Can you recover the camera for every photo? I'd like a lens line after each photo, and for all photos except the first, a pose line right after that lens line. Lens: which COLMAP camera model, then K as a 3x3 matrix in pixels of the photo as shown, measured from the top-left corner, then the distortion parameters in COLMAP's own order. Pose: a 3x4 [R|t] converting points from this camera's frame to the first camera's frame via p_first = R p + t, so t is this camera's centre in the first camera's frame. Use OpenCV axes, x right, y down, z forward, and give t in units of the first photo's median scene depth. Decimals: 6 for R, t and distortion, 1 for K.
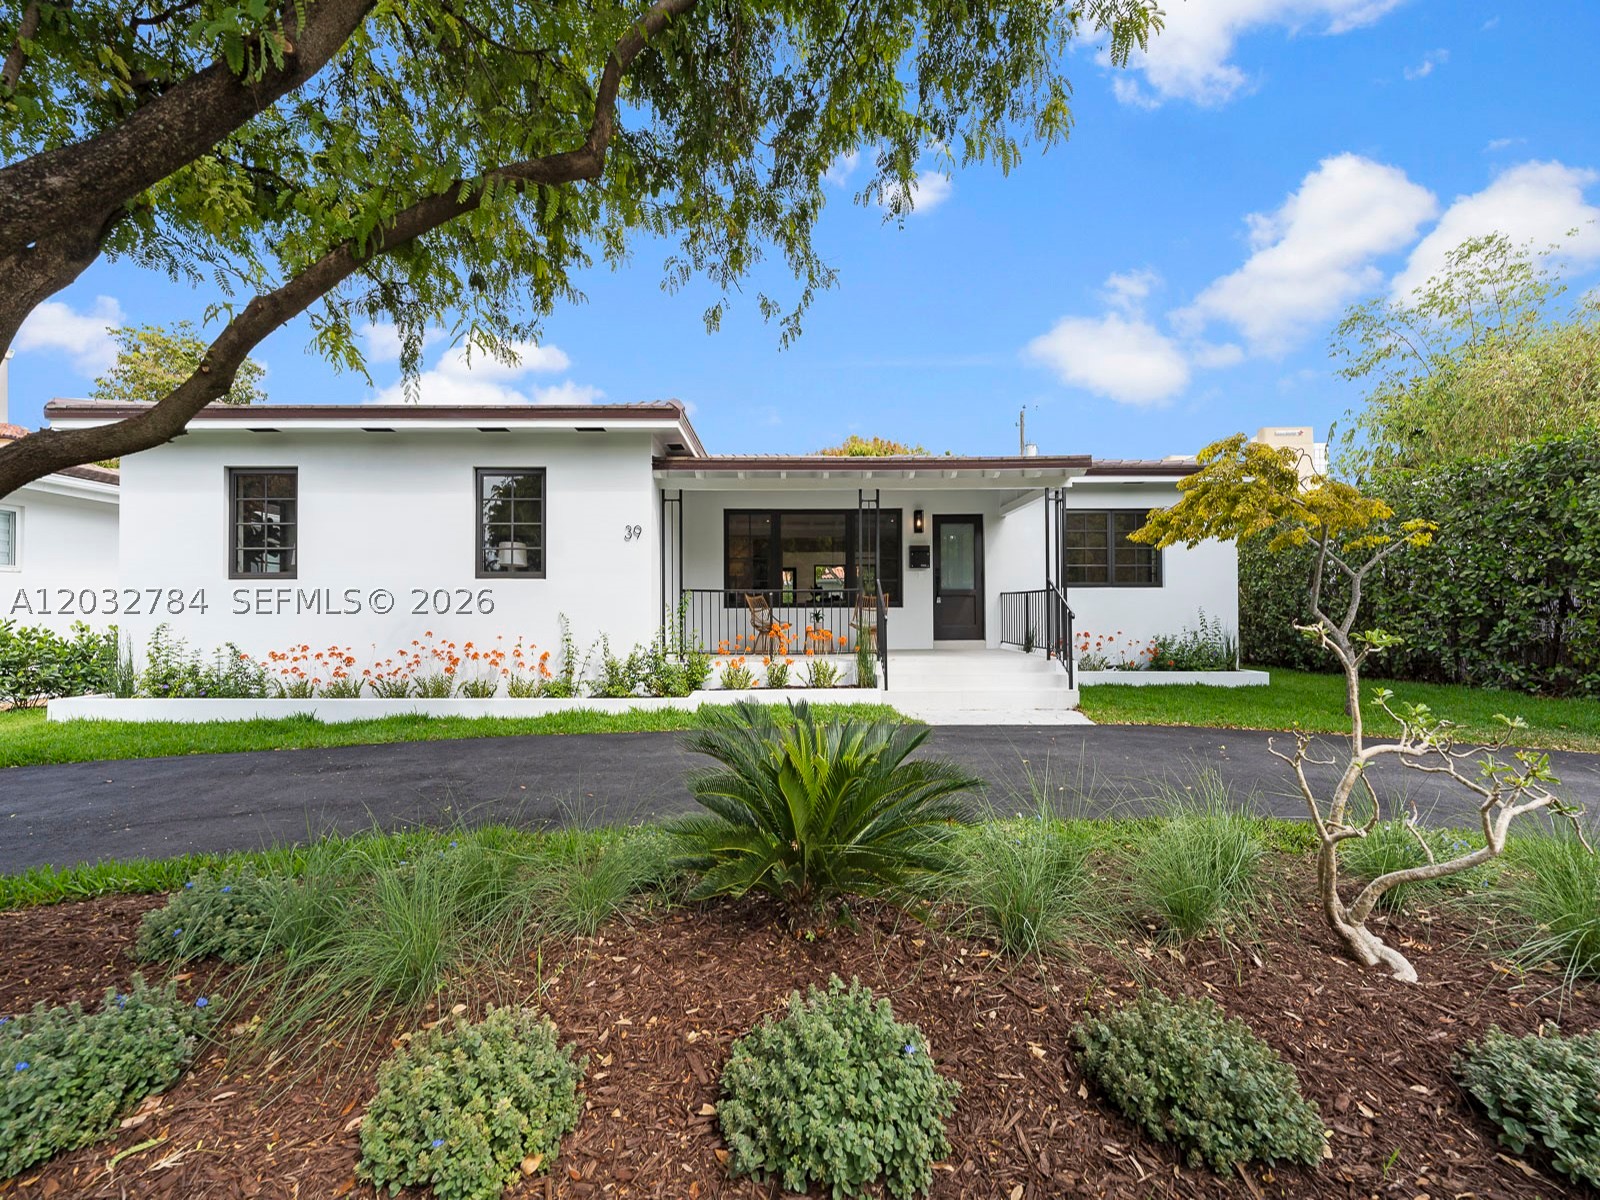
lens RADIAL K [[653.3, 0, 799.5], [0, 653.3, 596.0], [0, 0, 1]] dist [0.001522, -0.000160]
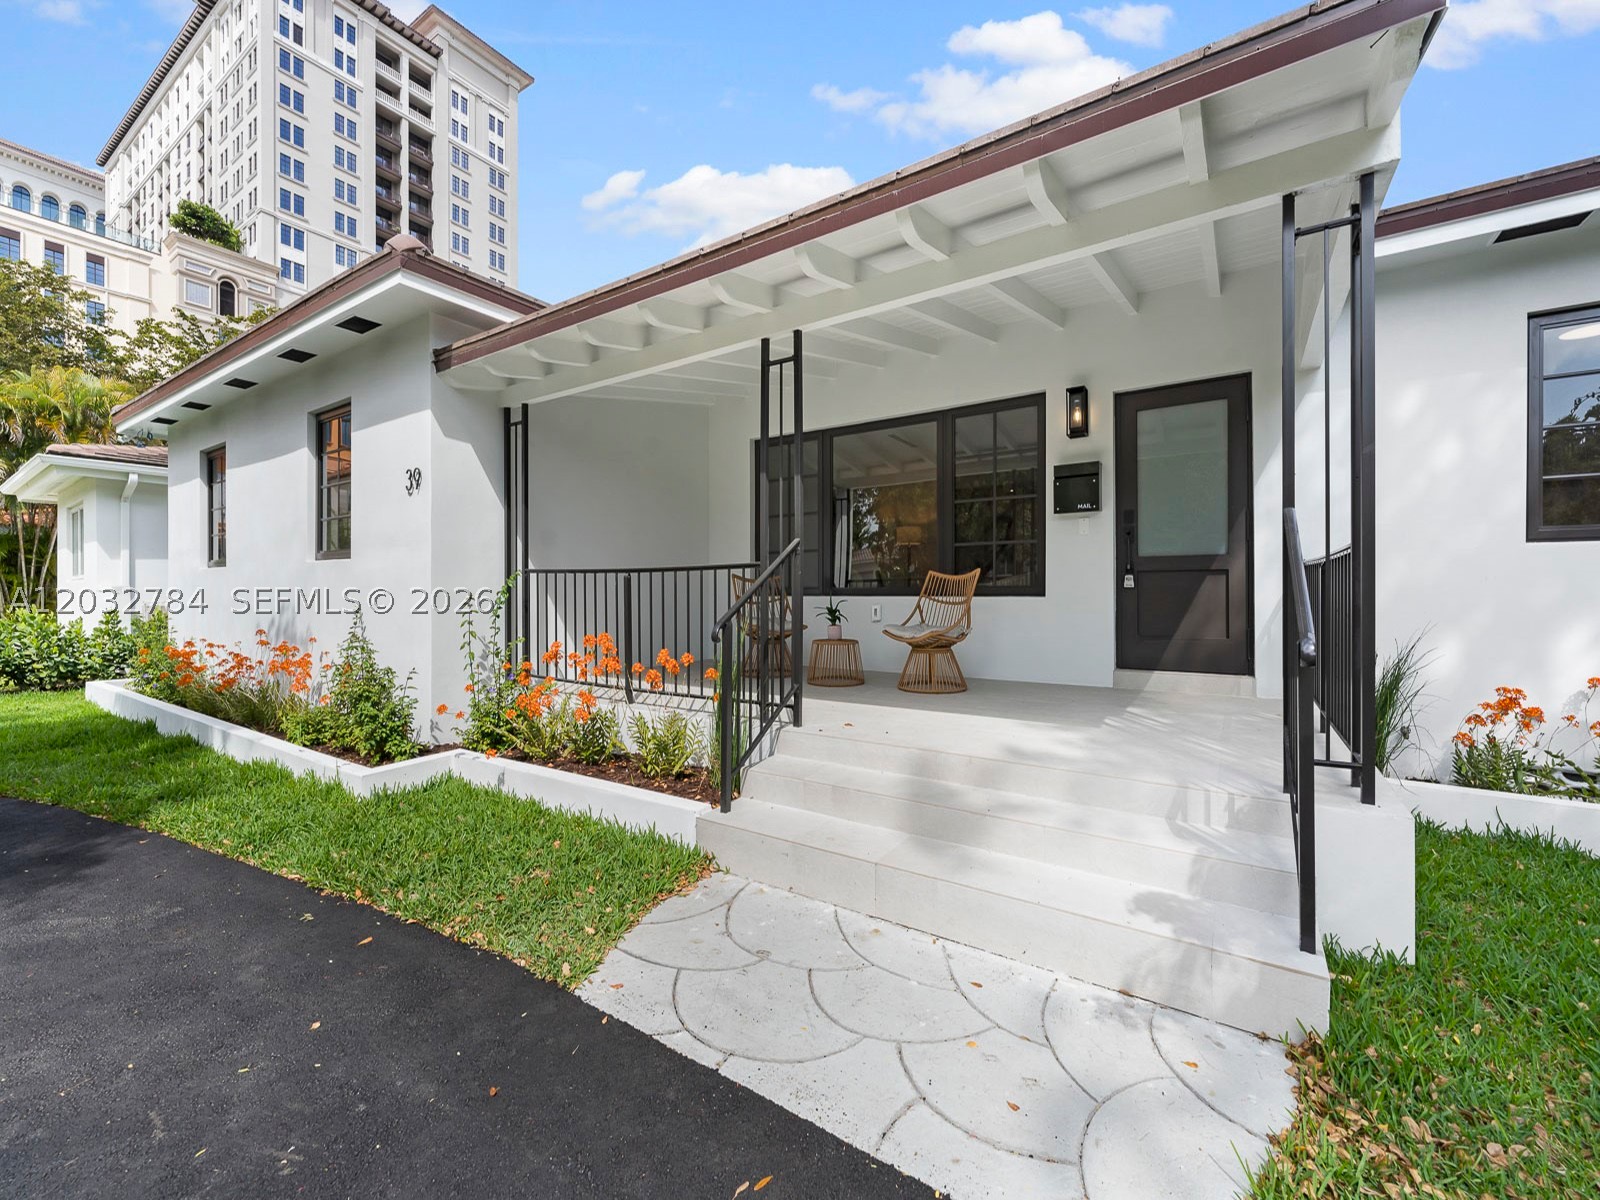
lens RADIAL K [[653.3, 0, 799.5], [0, 653.3, 596.0], [0, 0, 1]] dist [0.001522, -0.000160]
pose [[0.835894, 0.003633, -0.548879, 0.271064], [0.007547, 0.999807, 0.018112, 0.006798], [0.548840, -0.019282, 0.835705, 0.498461]]
